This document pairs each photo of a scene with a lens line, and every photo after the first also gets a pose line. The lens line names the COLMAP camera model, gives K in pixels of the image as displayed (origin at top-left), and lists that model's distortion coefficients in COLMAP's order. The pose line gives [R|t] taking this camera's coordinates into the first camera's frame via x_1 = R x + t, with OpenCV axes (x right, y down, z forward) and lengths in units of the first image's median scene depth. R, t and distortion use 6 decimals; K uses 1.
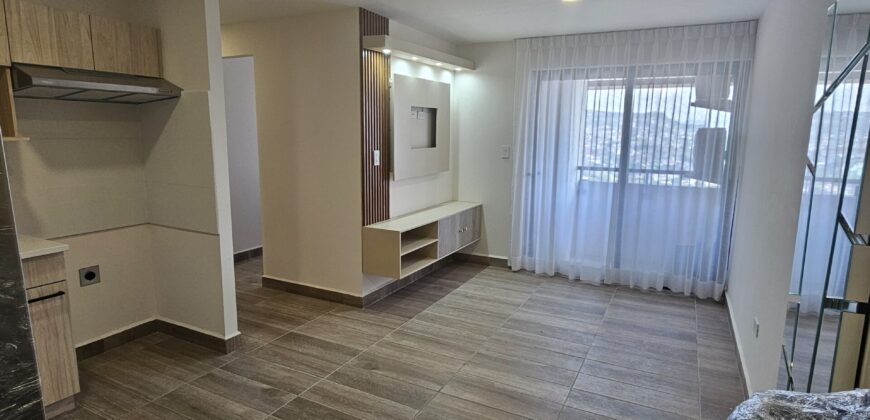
lens RADIAL K [[467.0, 0, 434.4], [0, 467.0, 211.3], [0, 0, 1]] dist [0.005670, 0.002113]
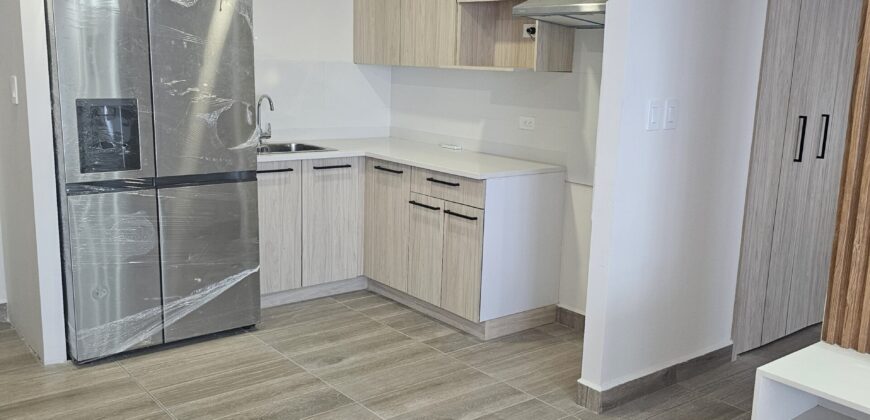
lens RADIAL K [[785.9, 0, 435.5], [0, 785.9, 208.9], [0, 0, 1]] dist [0.083360, -0.082077]
pose [[-0.396164, 0.154147, -0.905148, 0.725554], [-0.183017, 0.952768, 0.242359, -0.230352], [0.899755, 0.261671, -0.349241, 1.354497]]
